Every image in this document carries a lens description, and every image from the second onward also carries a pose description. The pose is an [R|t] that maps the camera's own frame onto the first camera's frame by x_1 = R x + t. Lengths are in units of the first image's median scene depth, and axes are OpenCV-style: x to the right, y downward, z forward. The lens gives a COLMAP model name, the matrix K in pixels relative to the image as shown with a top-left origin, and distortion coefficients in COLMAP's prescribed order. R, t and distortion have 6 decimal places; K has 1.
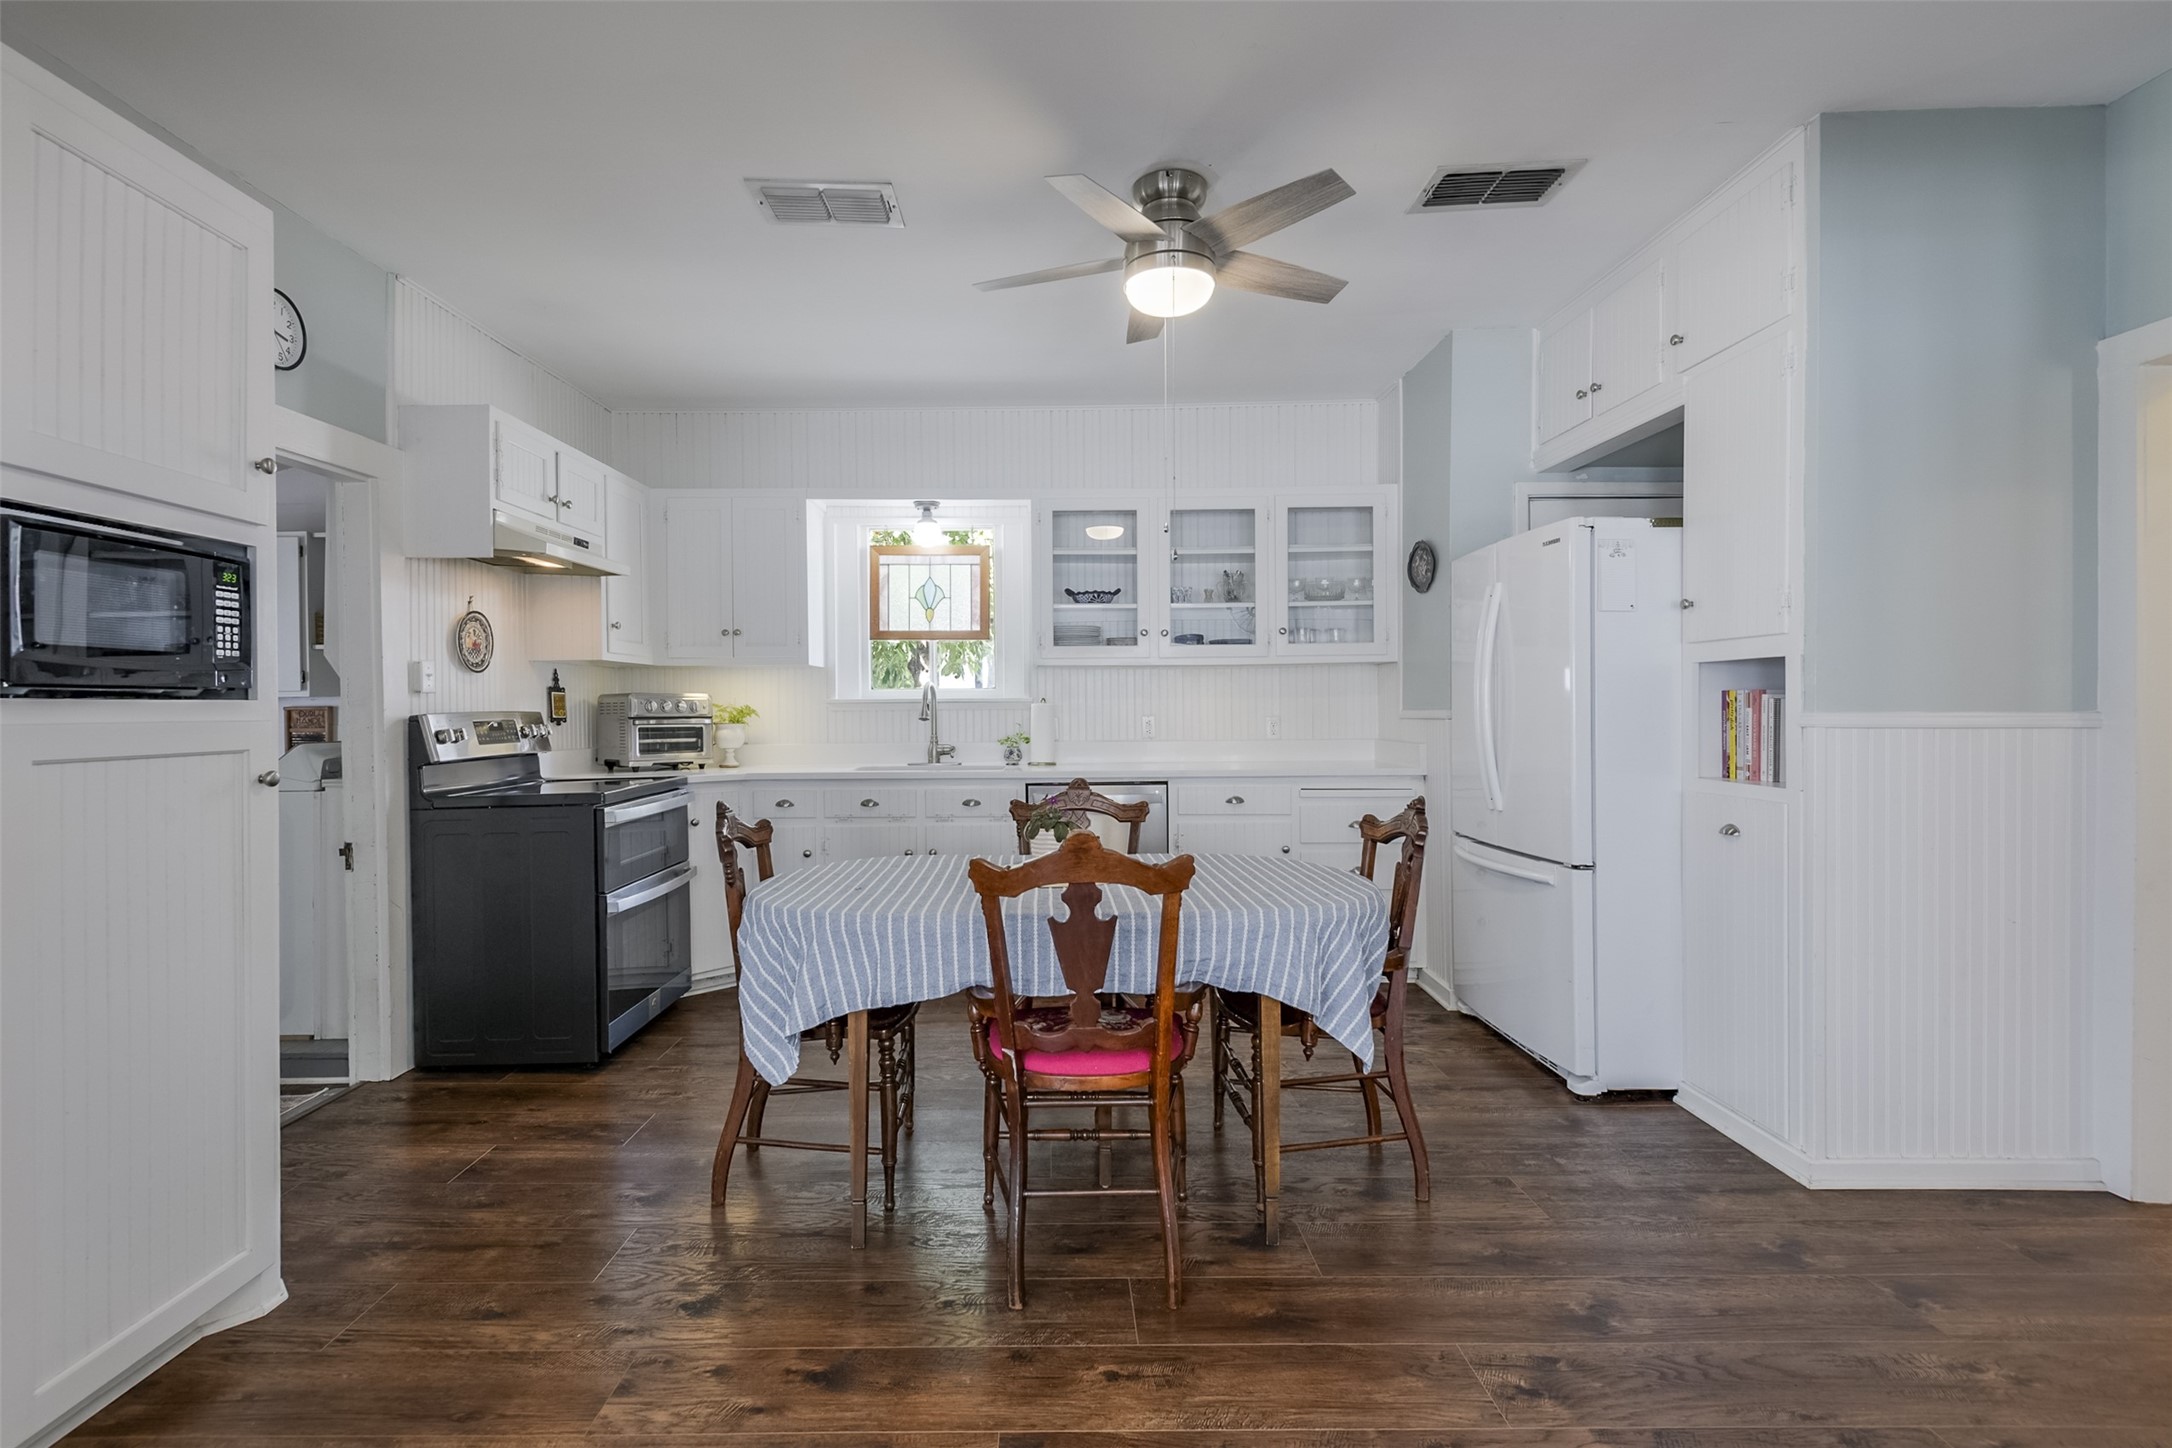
lens RADIAL K [[1014.5, 0, 1048.4], [0, 1014.5, 702.2], [0, 0, 1]] dist [0.039076, -0.000352]
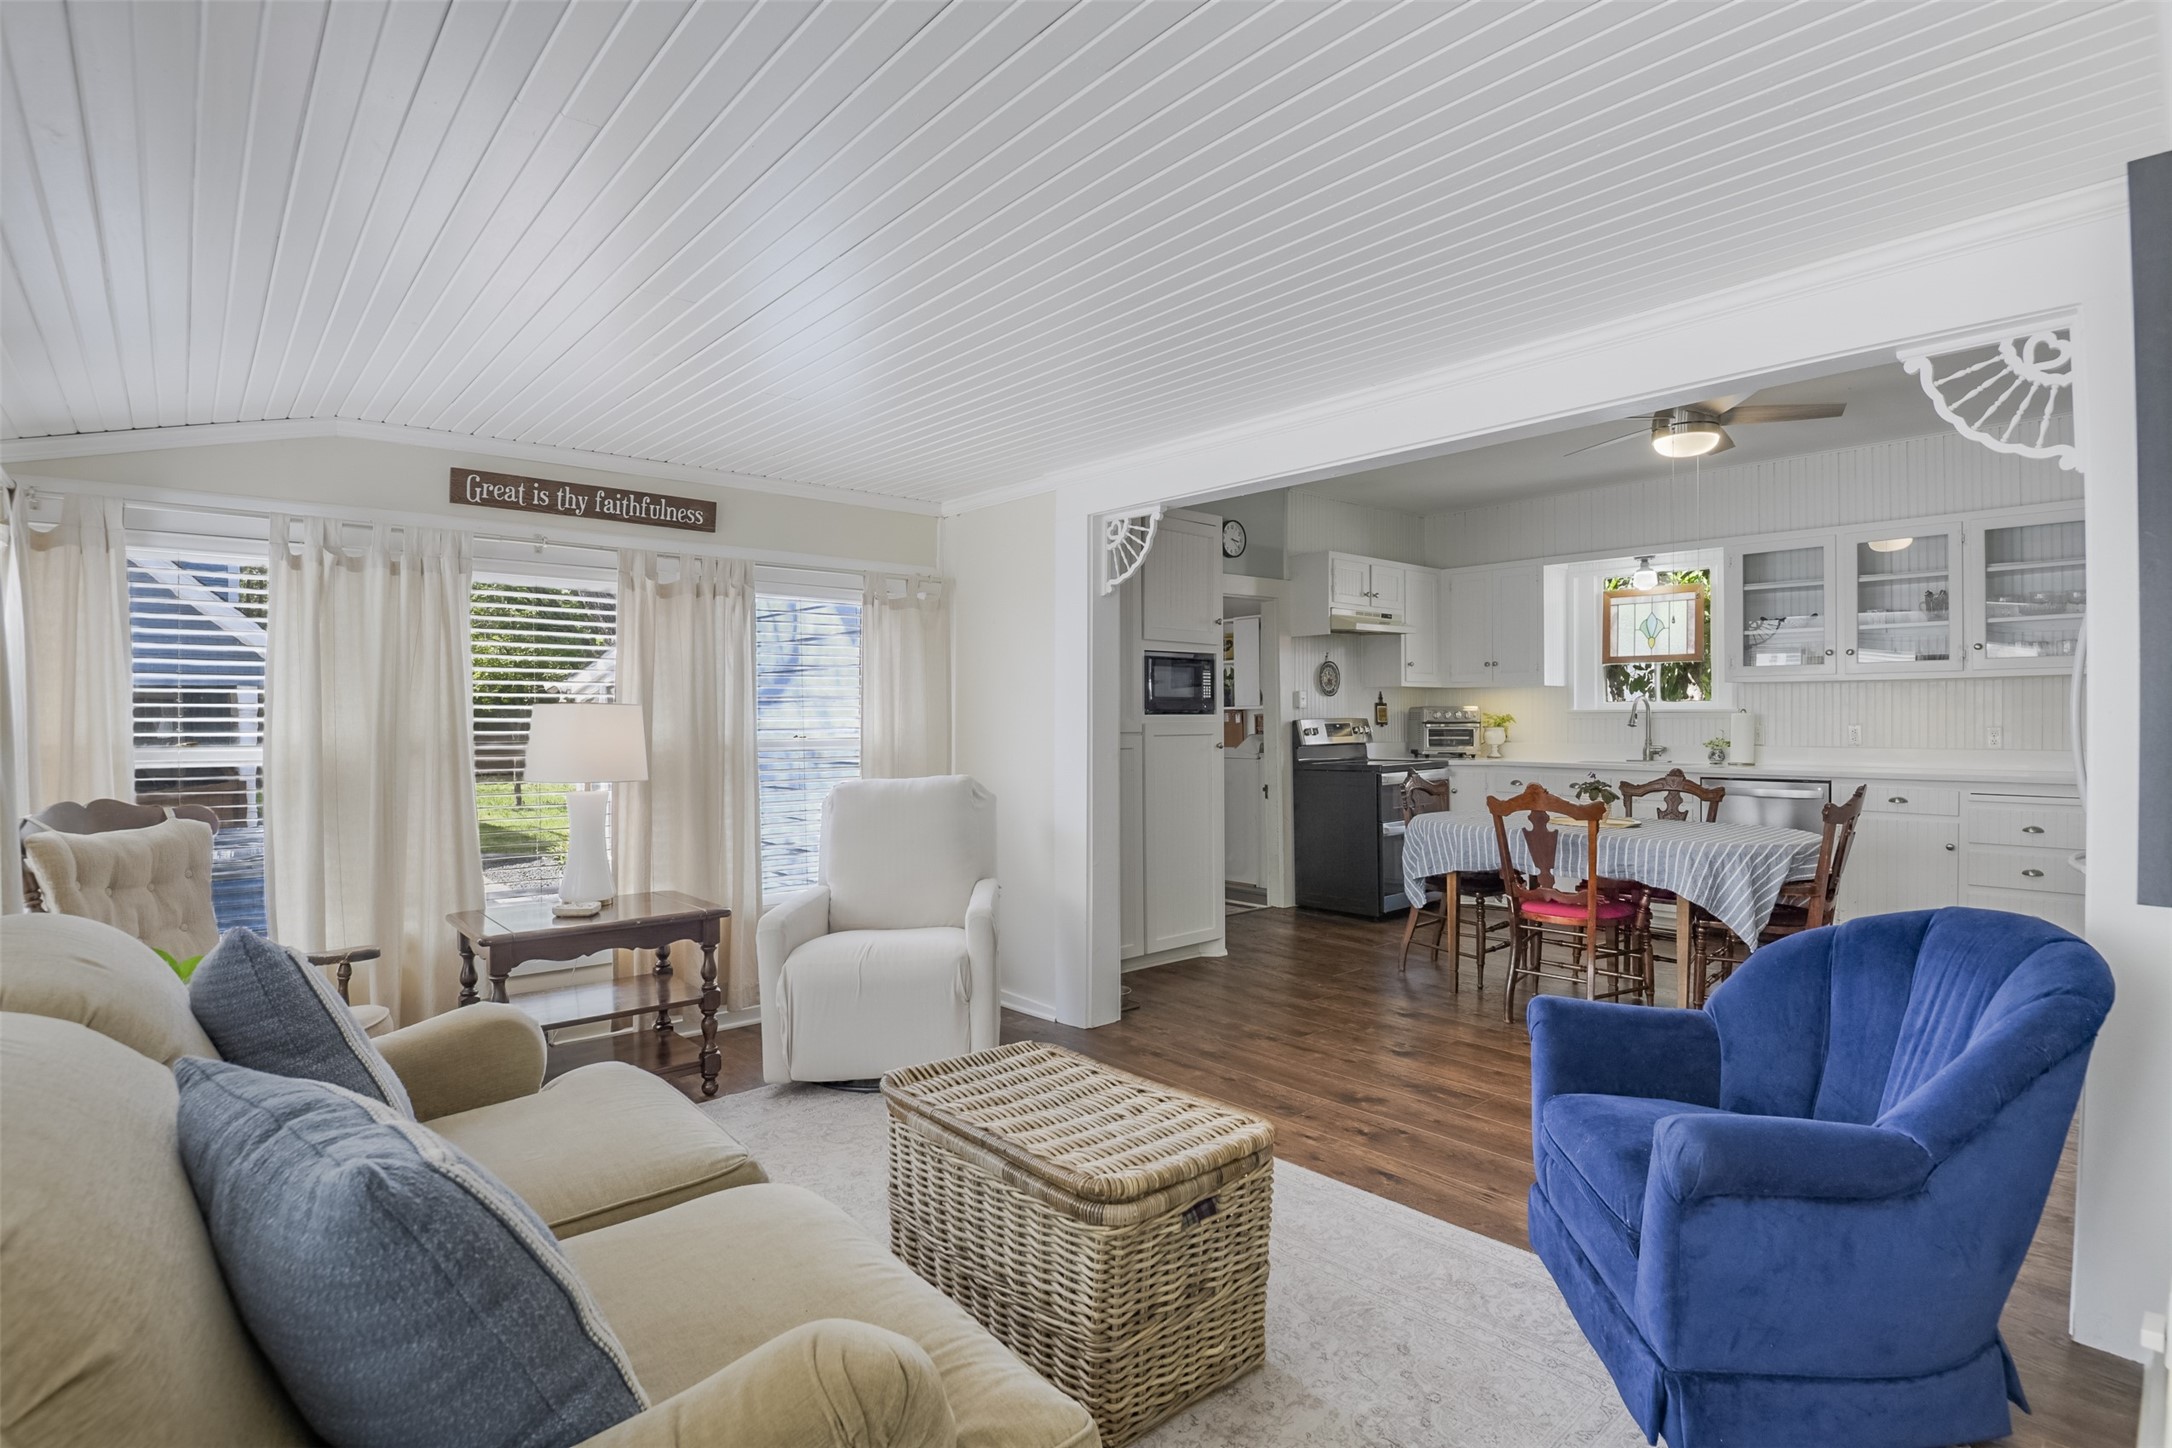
lens RADIAL K [[1055.7, 0, 1032.7], [0, 1055.7, 725.1], [0, 0, 1]] dist [-0.041903, -0.000683]
pose [[0.633301, 0.010989, -0.773827, 0.455124], [0.003417, 0.999850, 0.016995, -0.009998], [0.773898, -0.013407, 0.633169, -0.470857]]
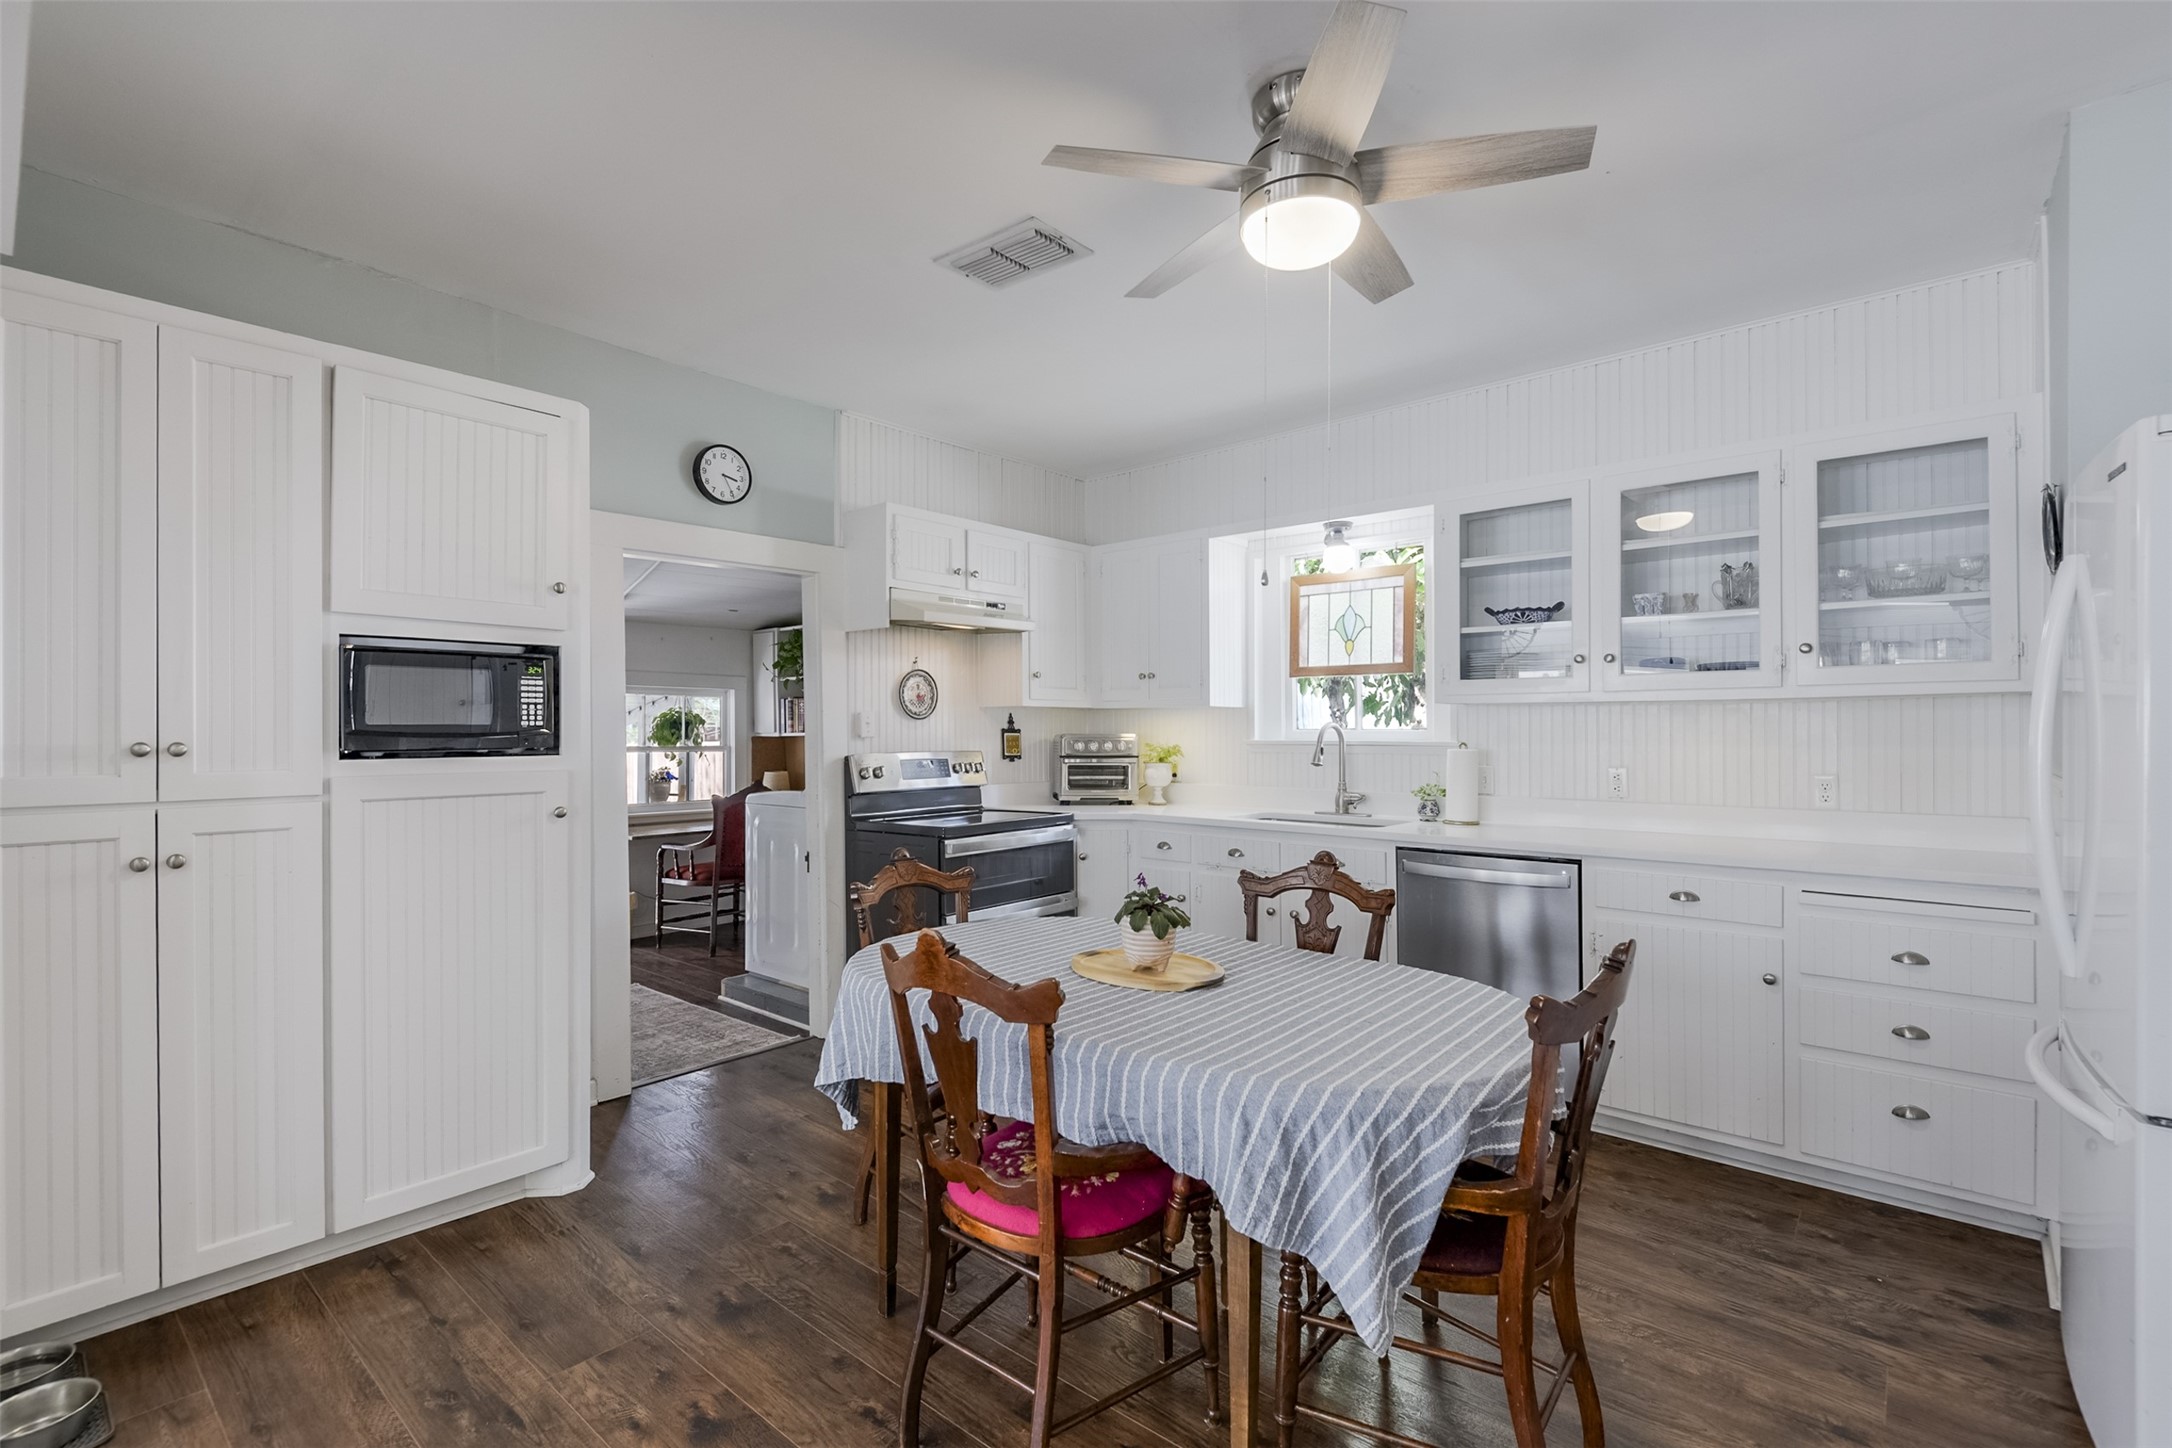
lens RADIAL K [[981.5, 0, 1086.0], [0, 981.5, 724.0], [0, 0, 1]] dist [0.038104, -0.021275]
pose [[0.758550, 0.001907, -0.651612, 0.316118], [-0.000642, 0.999997, 0.002179, -0.023131], [0.651615, -0.001234, 0.758549, 0.215171]]
